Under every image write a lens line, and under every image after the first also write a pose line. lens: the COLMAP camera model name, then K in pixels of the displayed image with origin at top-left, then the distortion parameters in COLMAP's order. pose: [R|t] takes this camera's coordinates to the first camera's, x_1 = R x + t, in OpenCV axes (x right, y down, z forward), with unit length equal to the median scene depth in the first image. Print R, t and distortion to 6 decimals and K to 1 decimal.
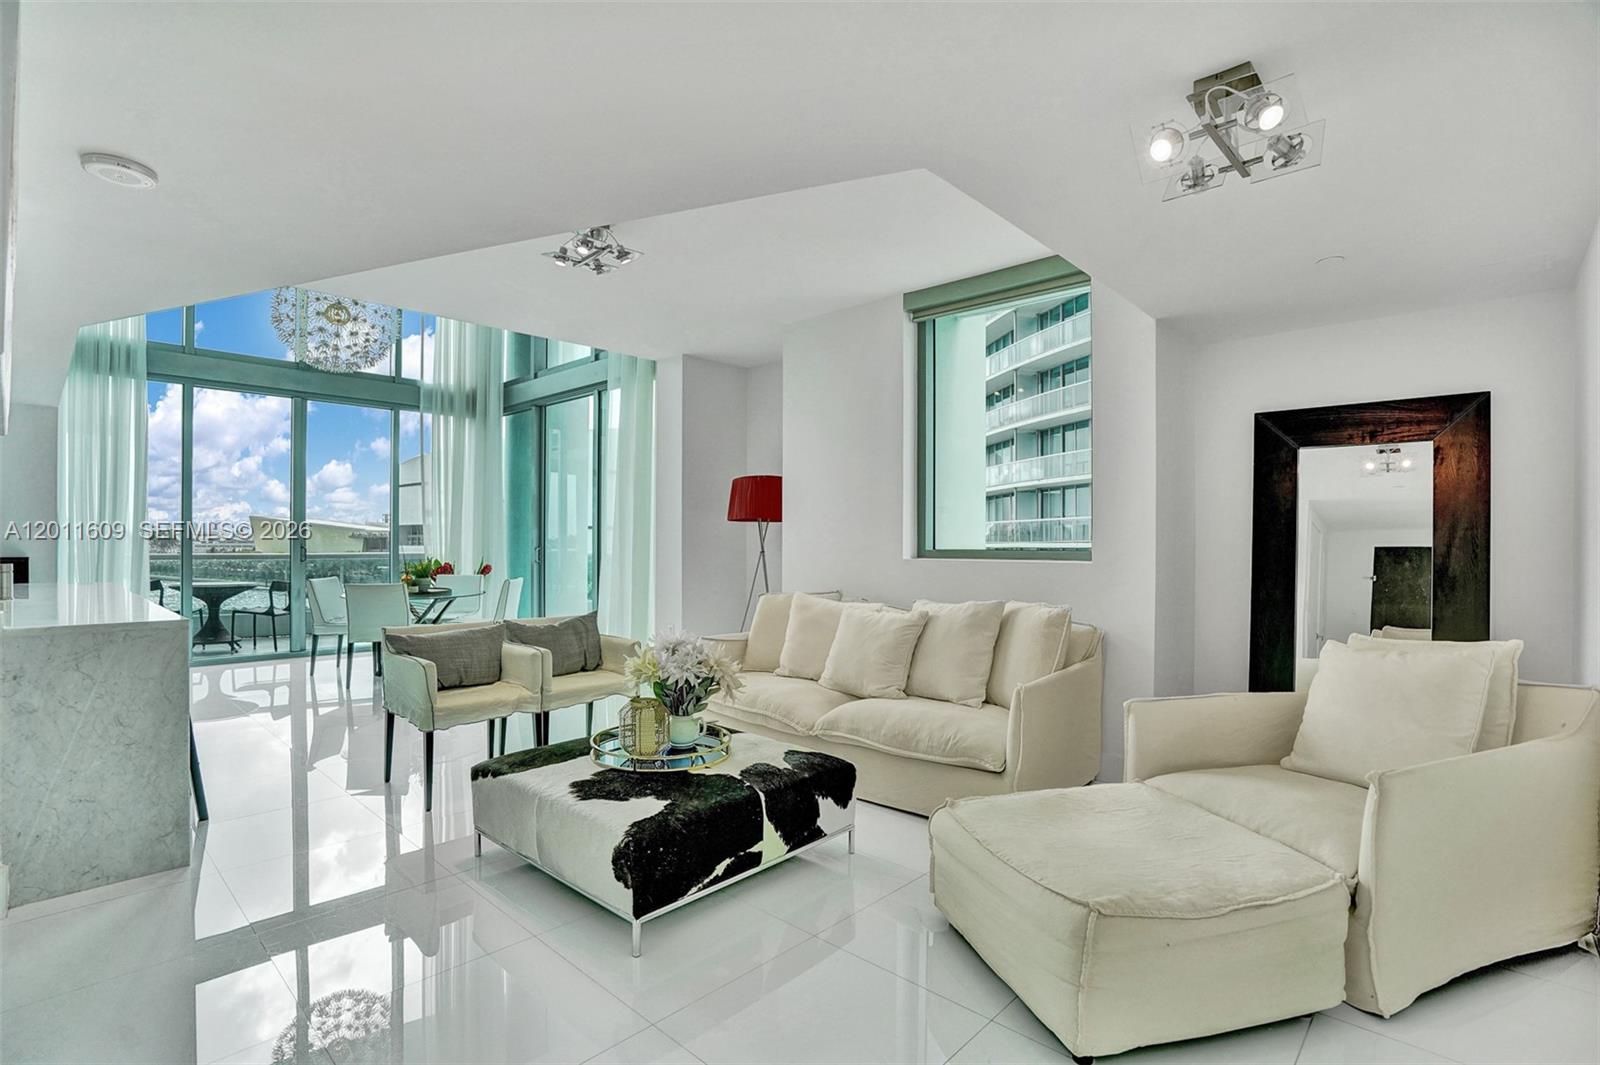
lens RADIAL K [[760.5, 0, 800.0], [0, 760.5, 532.5], [0, 0, 1]] dist [-0.024340, 0.008061]
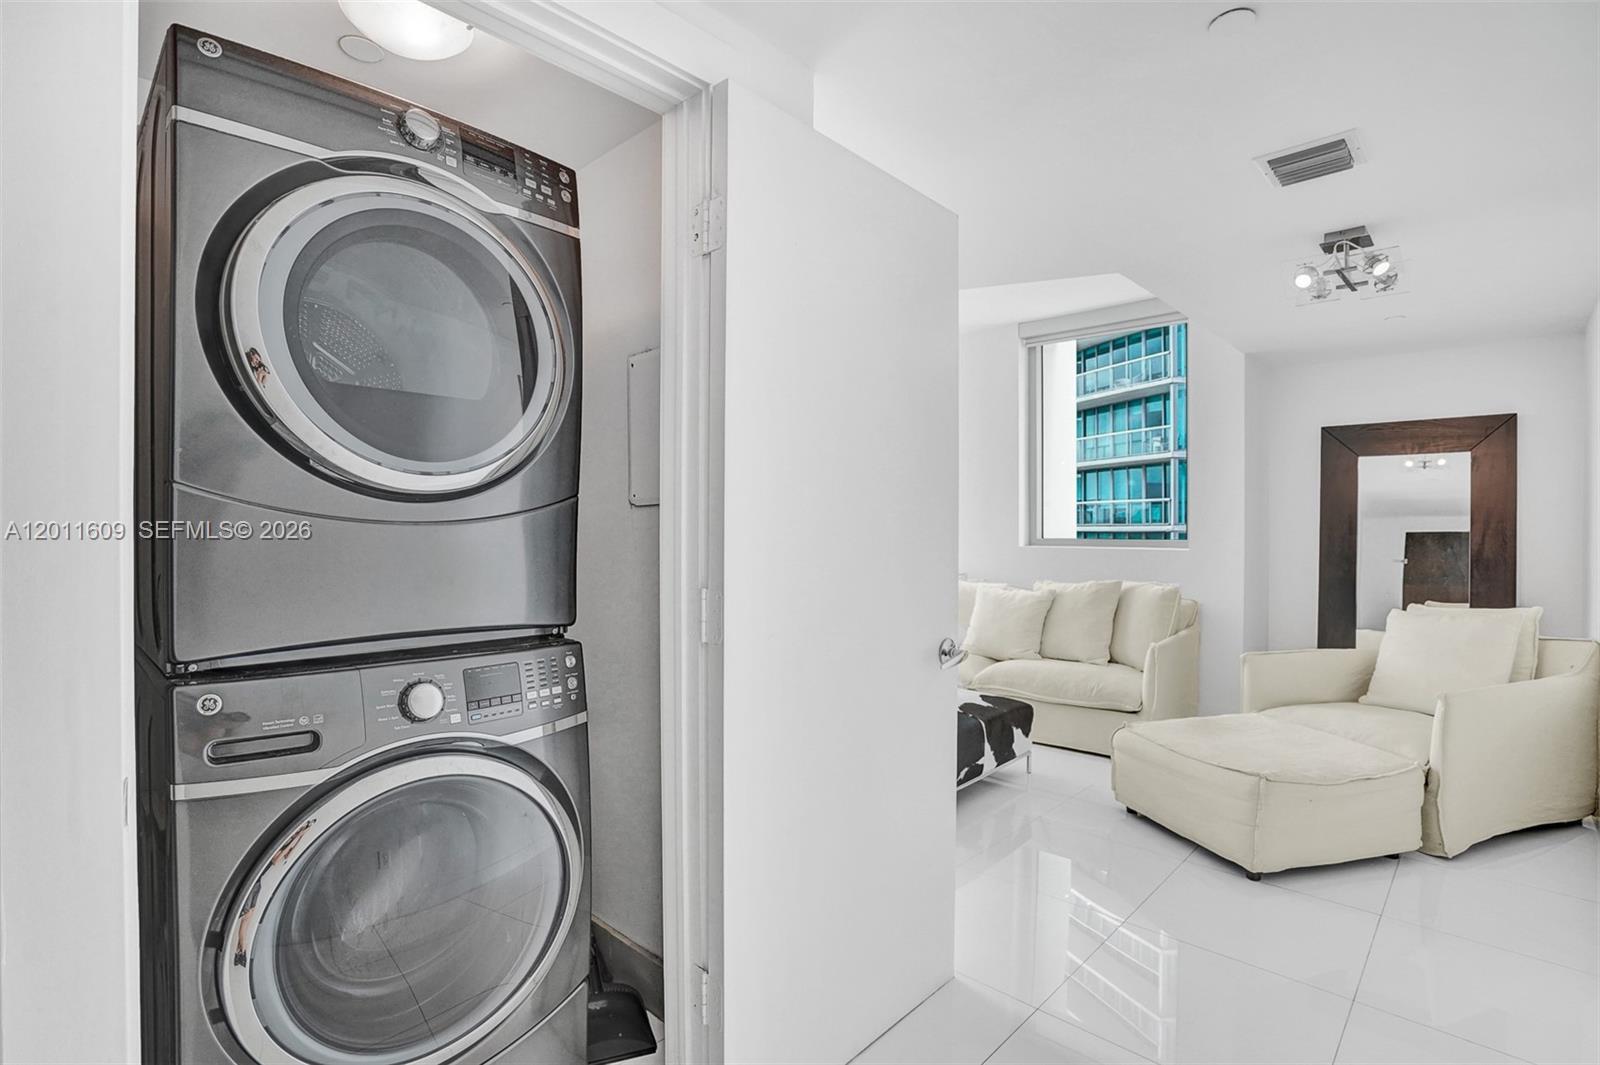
lens RADIAL K [[763.8, 0, 819.8], [0, 763.8, 523.8], [0, 0, 1]] dist [0.000159, 0.000967]
pose [[0.999930, -0.006256, 0.010063, -0.298947], [0.006154, 0.999930, 0.010115, -0.024168], [-0.010126, -0.010053, 0.999898, -0.311342]]
